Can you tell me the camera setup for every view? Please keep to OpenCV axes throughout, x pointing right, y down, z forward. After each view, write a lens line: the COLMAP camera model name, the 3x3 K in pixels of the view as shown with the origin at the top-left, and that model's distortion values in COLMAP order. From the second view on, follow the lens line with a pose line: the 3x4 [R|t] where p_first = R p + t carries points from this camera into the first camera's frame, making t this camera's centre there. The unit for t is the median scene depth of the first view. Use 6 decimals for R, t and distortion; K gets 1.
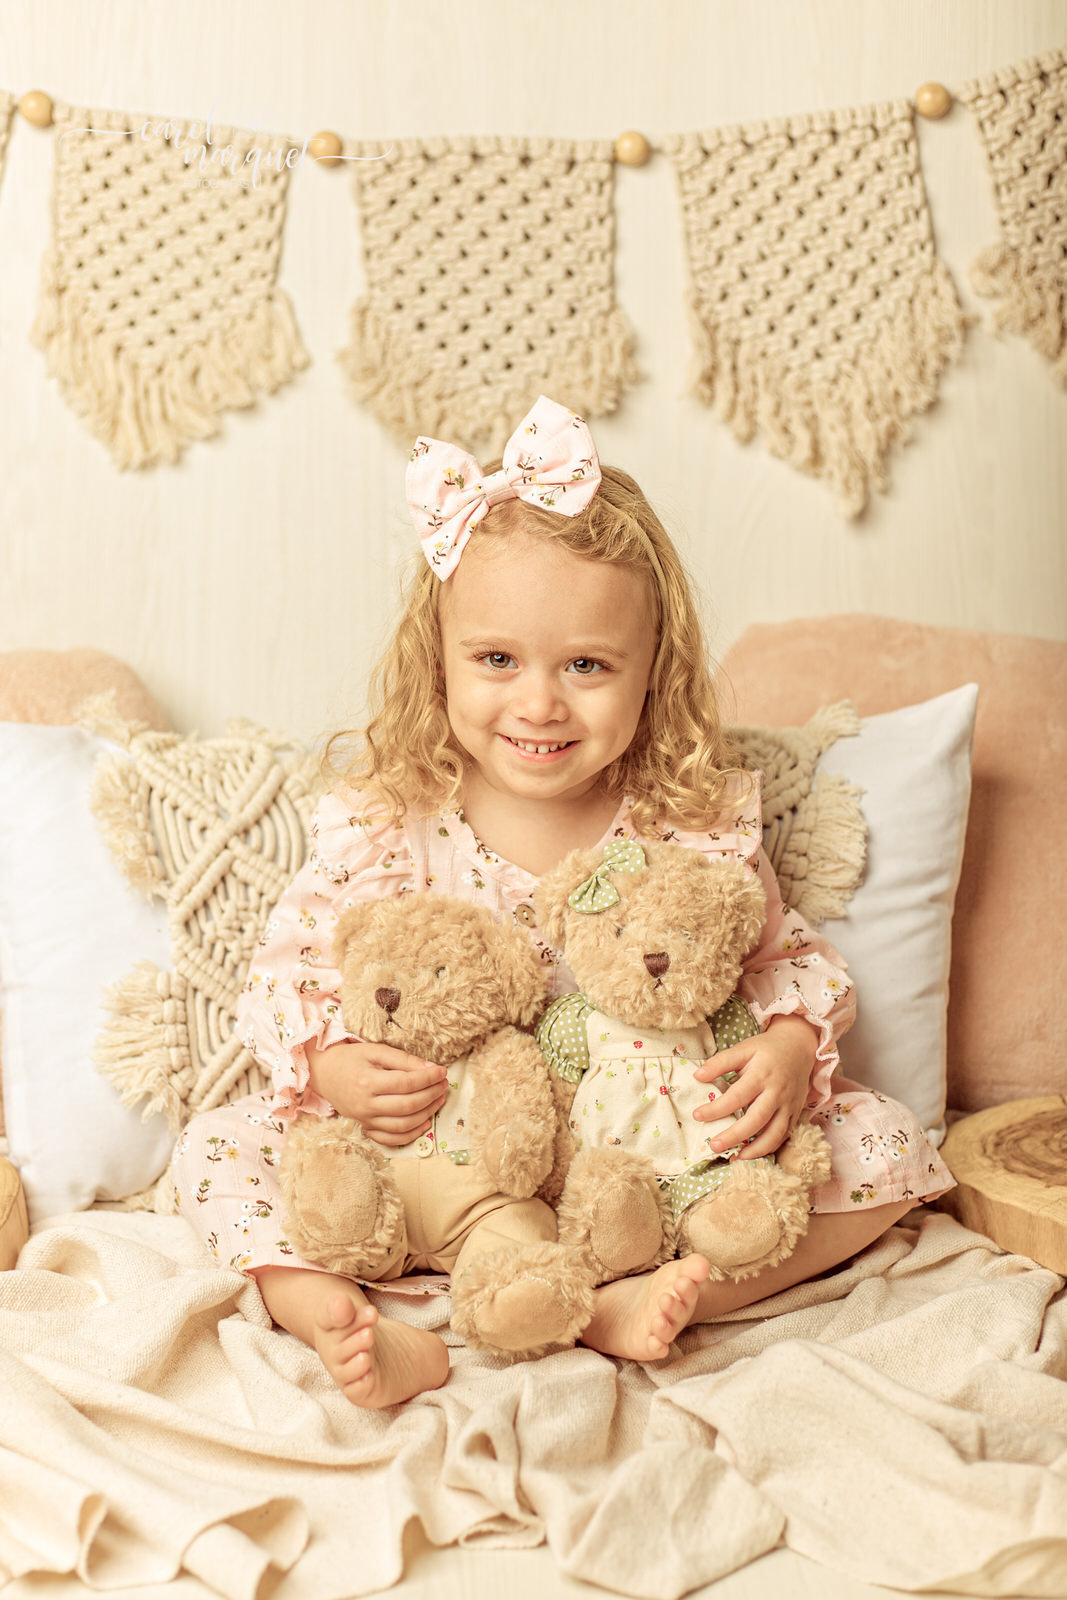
lens RADIAL K [[2510.5, 0, 533.5], [0, 2510.5, 800.0], [0, 0, 1]] dist [0.043603, -0.024470]
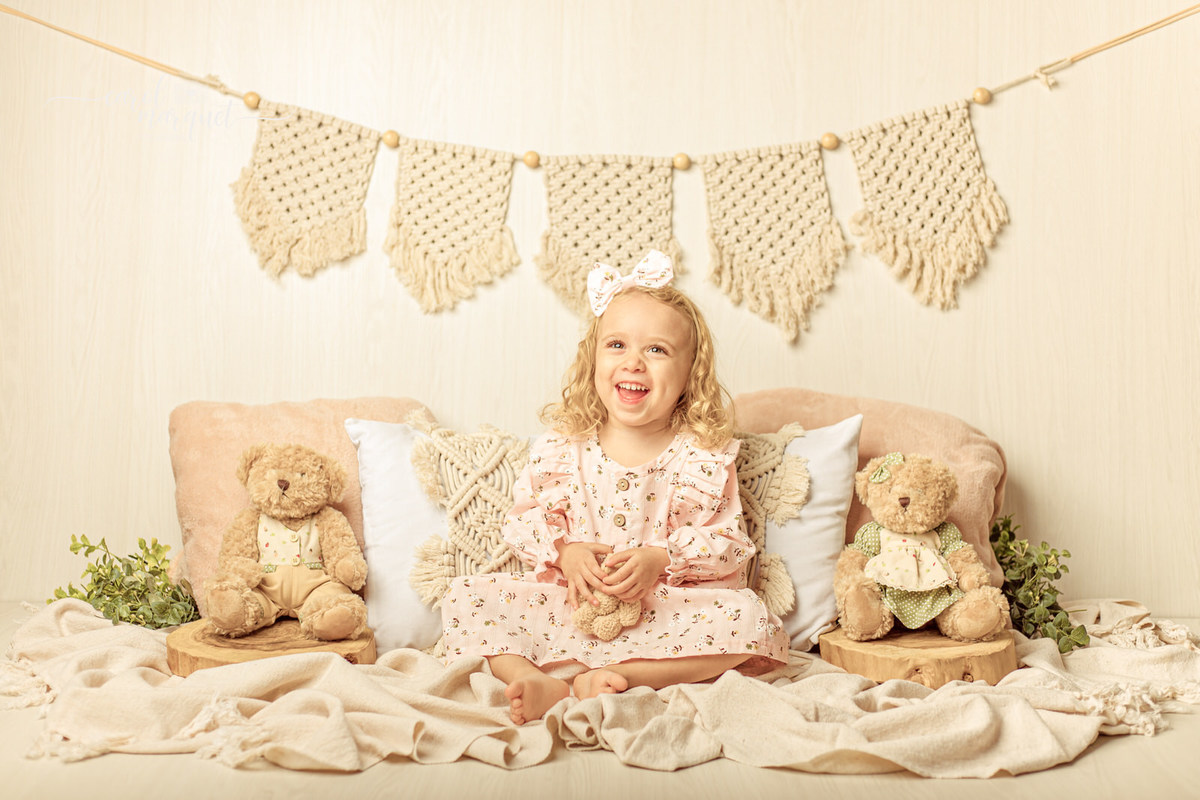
lens RADIAL K [[1753.5, 0, 600.0], [0, 1753.5, 400.0], [0, 0, 1]] dist [0.035009, 0.036977]
pose [[0.999692, 0.016237, -0.018785, 0.002922], [-0.019088, 0.986412, -0.163181, 0.163642], [0.015880, 0.163489, 0.986417, -0.367192]]
